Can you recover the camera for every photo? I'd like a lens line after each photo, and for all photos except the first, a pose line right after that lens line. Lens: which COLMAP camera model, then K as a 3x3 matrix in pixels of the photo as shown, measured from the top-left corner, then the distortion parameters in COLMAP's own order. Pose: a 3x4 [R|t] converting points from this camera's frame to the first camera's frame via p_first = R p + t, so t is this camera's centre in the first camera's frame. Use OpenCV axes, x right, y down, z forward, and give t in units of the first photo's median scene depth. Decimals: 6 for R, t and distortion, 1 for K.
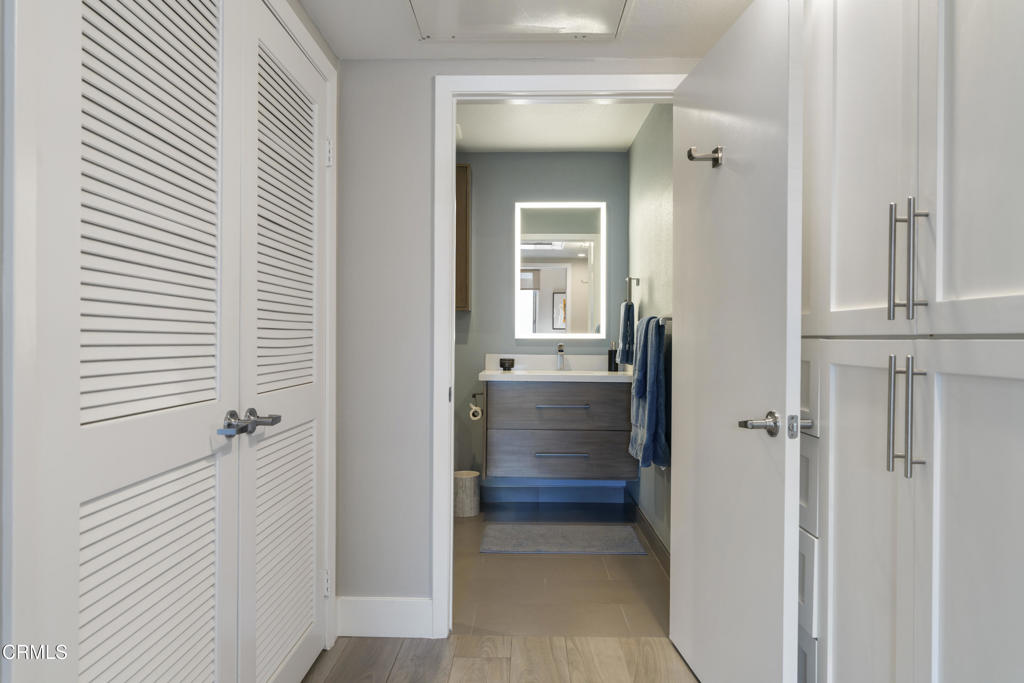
lens RADIAL K [[706.5, 0, 512.1], [0, 706.5, 342.5], [0, 0, 1]] dist [0.001494, 0.000015]
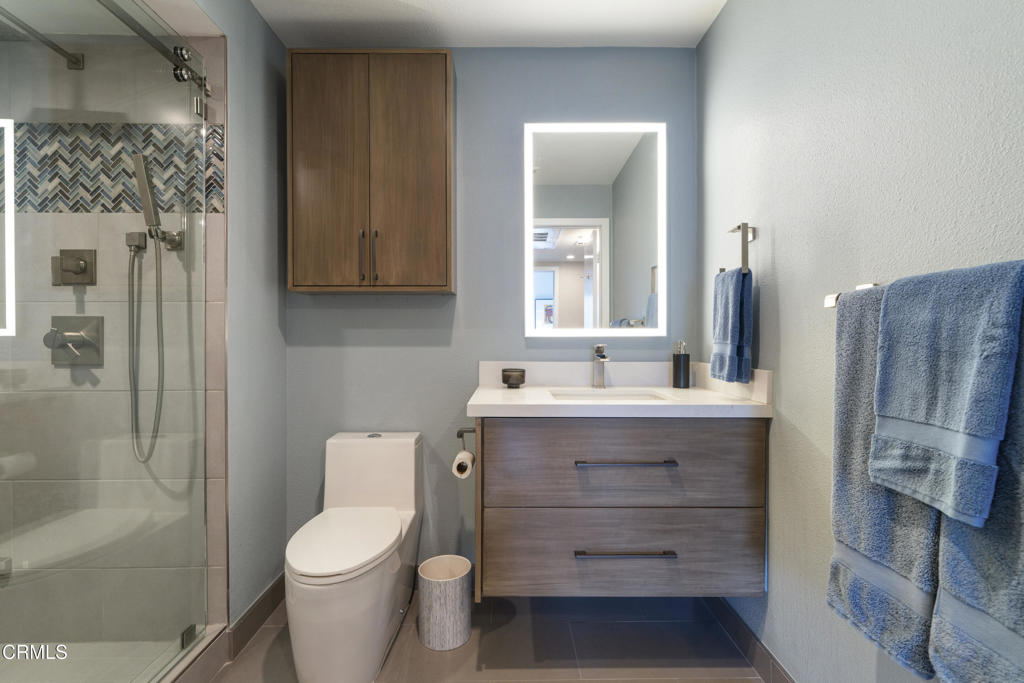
lens RADIAL K [[453.8, 0, 509.8], [0, 453.8, 341.0], [0, 0, 1]] dist [-0.009631, 0.001467]
pose [[0.999293, -0.005628, 0.037169, -0.025290], [0.005677, 0.999983, -0.001226, -0.001463], [-0.037161, 0.001436, 0.999308, 0.599106]]
